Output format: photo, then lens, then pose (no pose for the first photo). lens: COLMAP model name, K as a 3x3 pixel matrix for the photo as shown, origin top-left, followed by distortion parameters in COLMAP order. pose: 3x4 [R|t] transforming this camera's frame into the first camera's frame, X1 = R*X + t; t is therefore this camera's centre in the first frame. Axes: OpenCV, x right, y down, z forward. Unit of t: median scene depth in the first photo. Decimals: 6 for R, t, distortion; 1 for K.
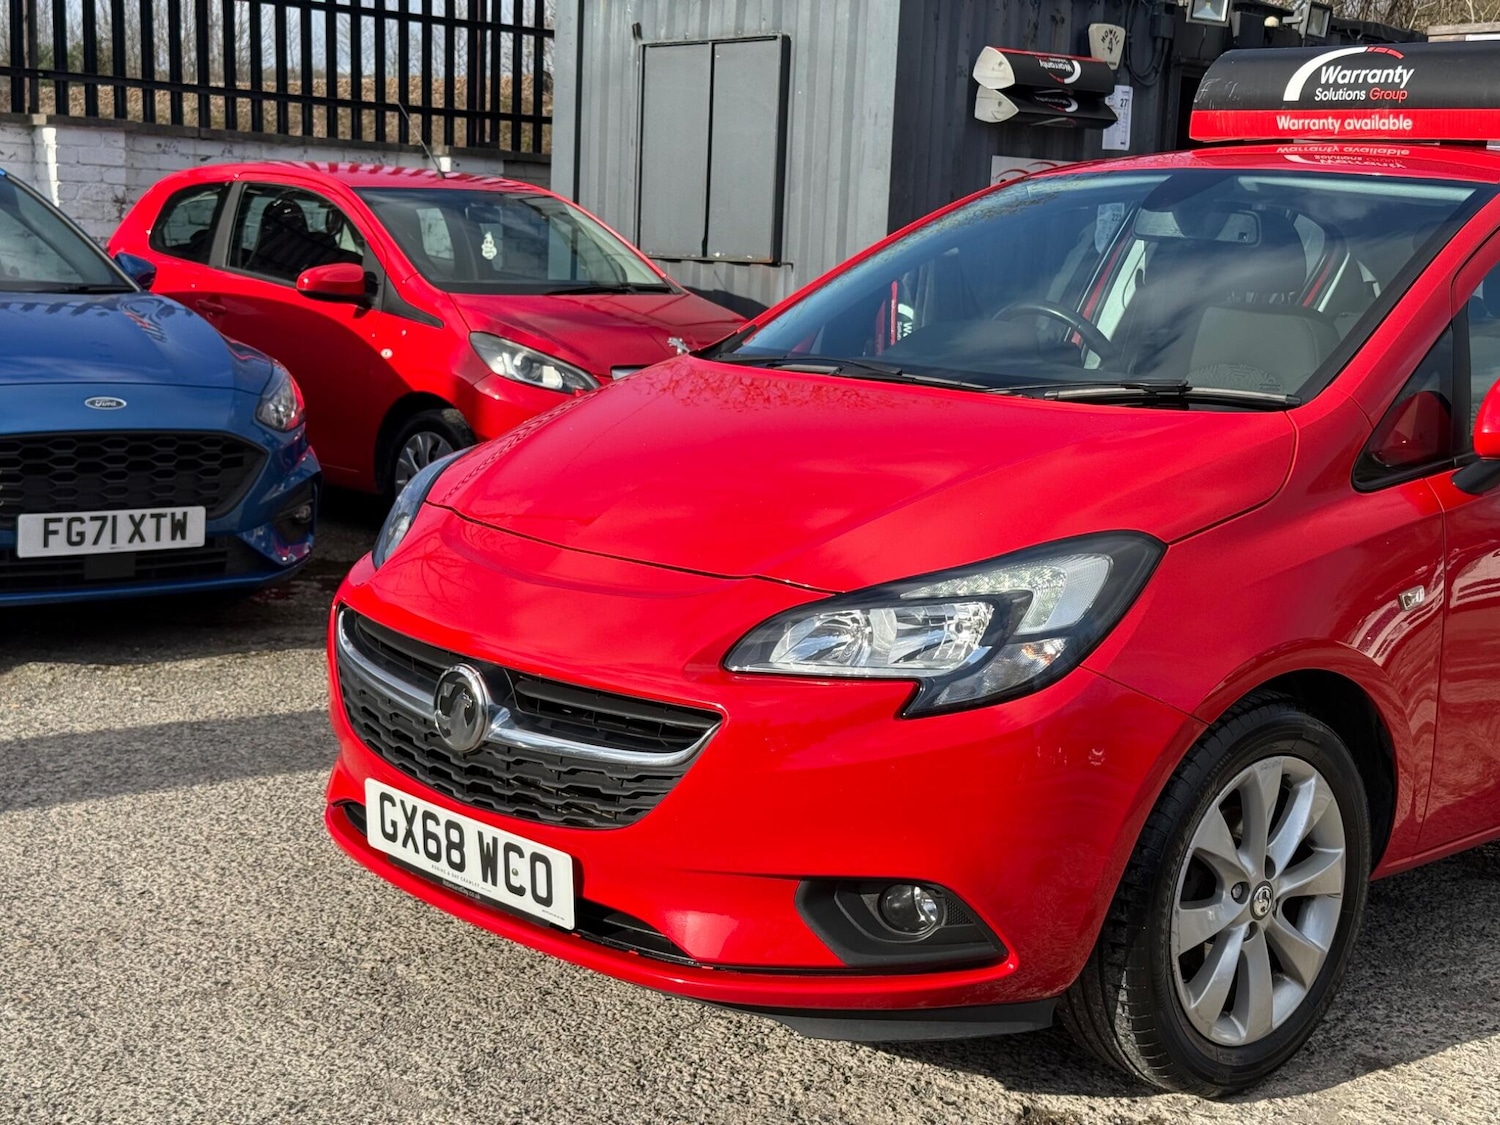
lens RADIAL K [[2070.6, 0, 745.5], [0, 2070.6, 565.8], [0, 0, 1]] dist [0.195203, -0.460622]
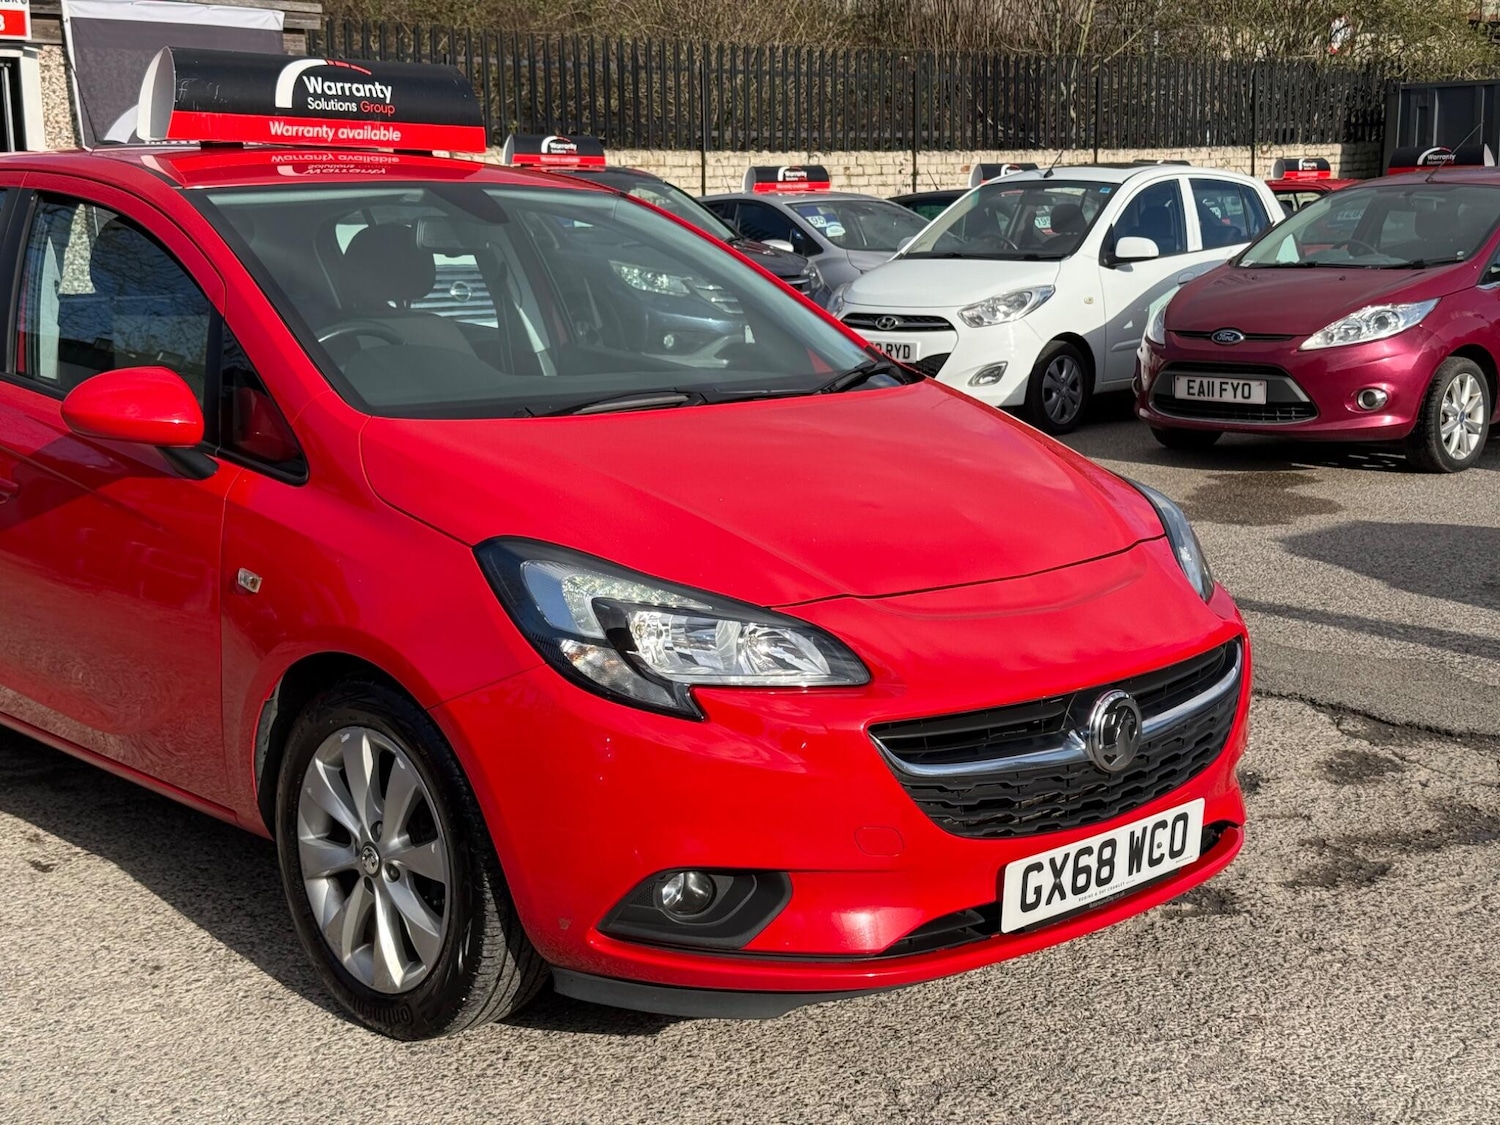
lens RADIAL K [[2088.8, 0, 759.1], [0, 2088.8, 568.8], [0, 0, 1]] dist [0.195632, -0.448719]
pose [[-0.016303, -0.212674, 0.976987, -1.109081], [0.161633, 0.963705, 0.212480, -0.256663], [-0.986716, 0.161377, 0.018664, 1.085559]]
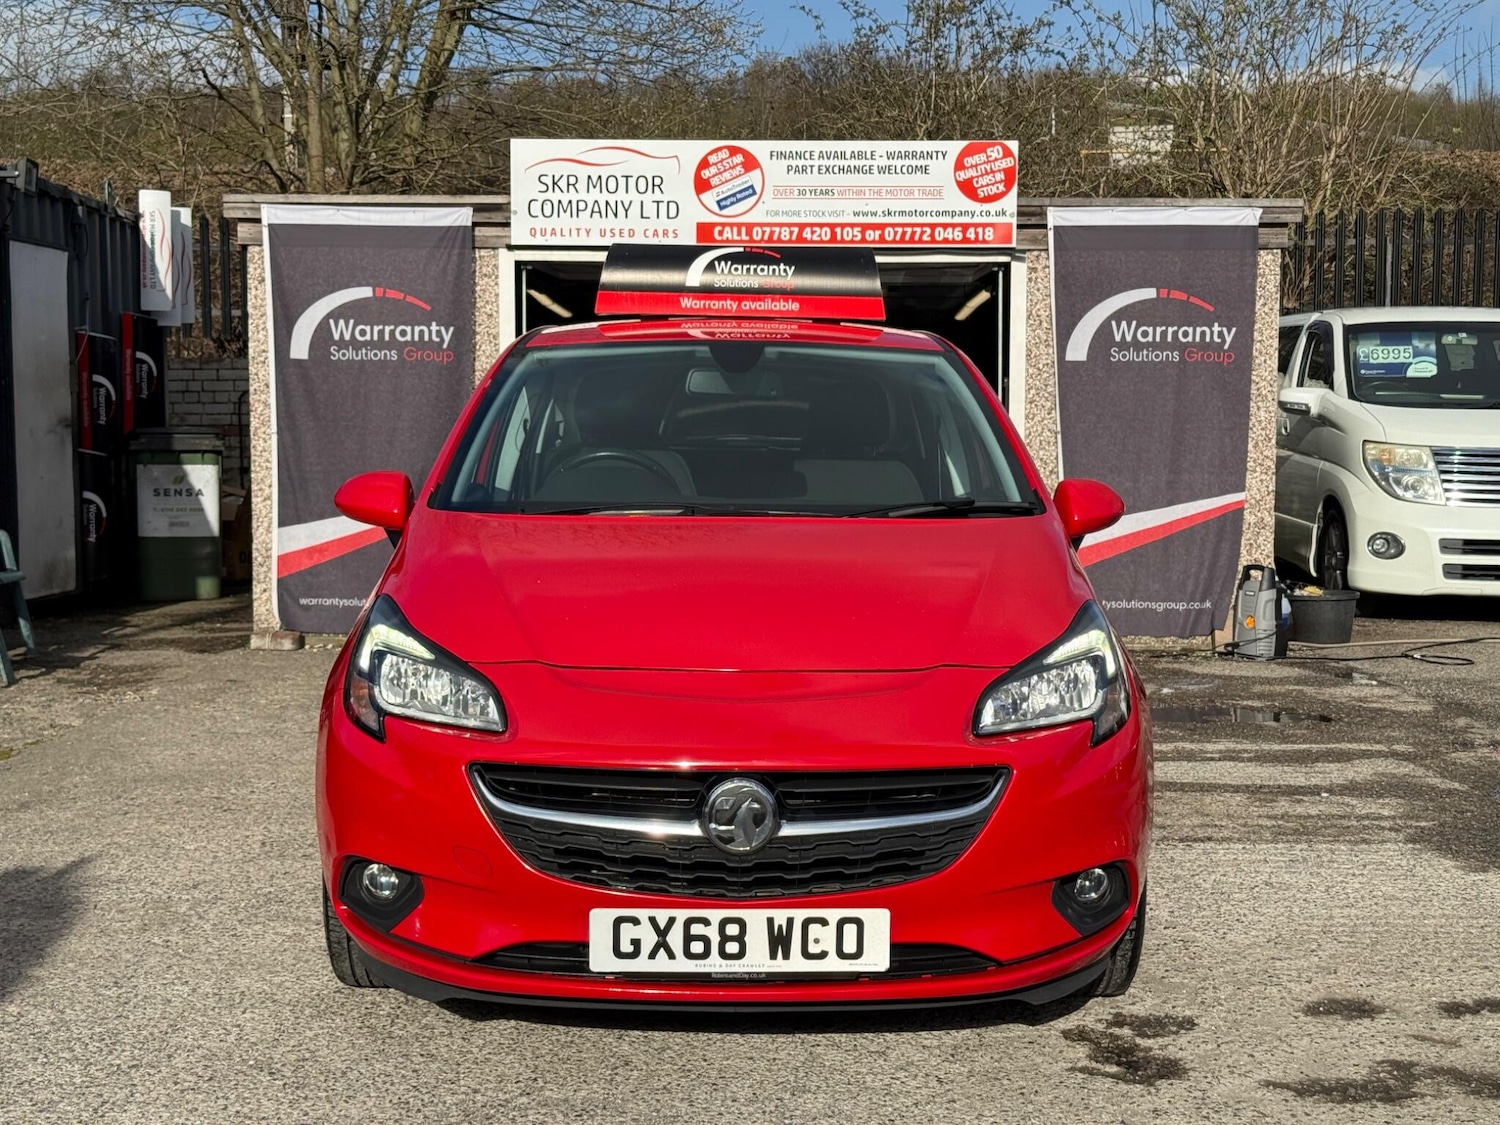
lens RADIAL K [[2070.6, 0, 745.5], [0, 2070.6, 565.8], [0, 0, 1]] dist [0.195203, -0.460622]
pose [[0.667420, -0.093648, 0.738770, -0.927340], [0.137482, 0.990503, 0.001355, -0.067546], [-0.731881, 0.100663, 0.673957, 0.190137]]
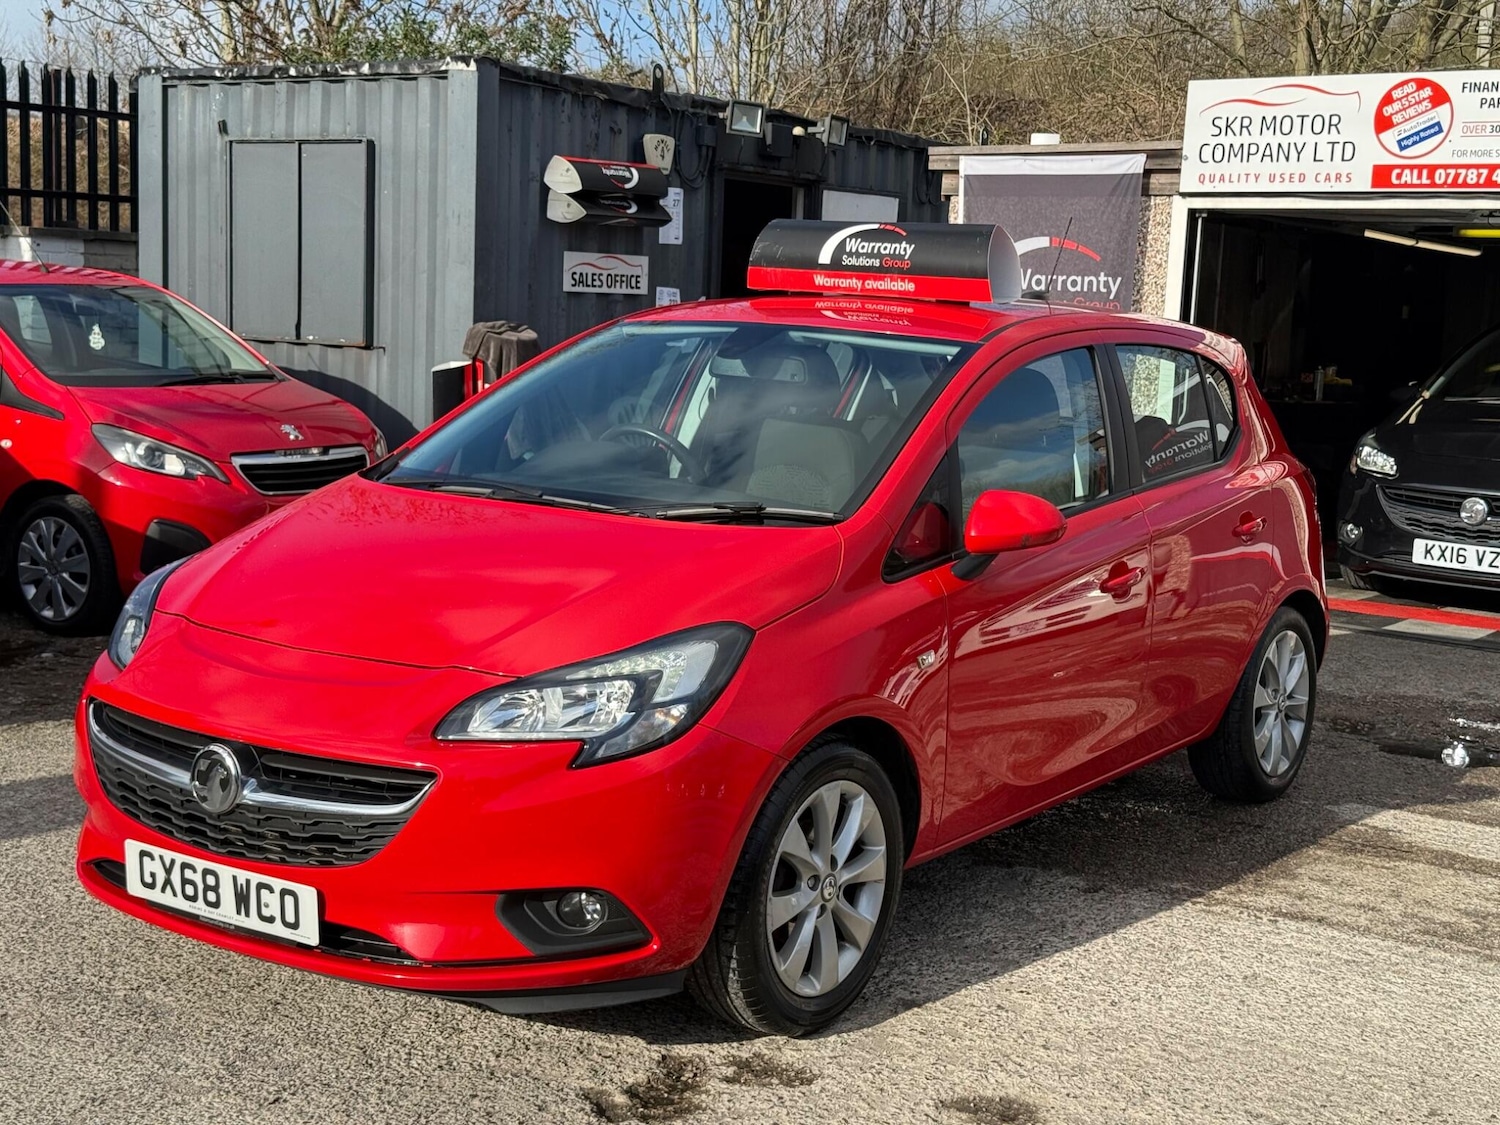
lens RADIAL K [[2071.9, 0, 738.9], [0, 2071.9, 569.1], [0, 0, 1]] dist [0.173897, -0.392098]
pose [[0.977231, -0.030165, 0.210025, -0.084439], [0.033356, 0.999375, -0.011670, -0.031855], [-0.209541, 0.018410, 0.977626, -0.298183]]
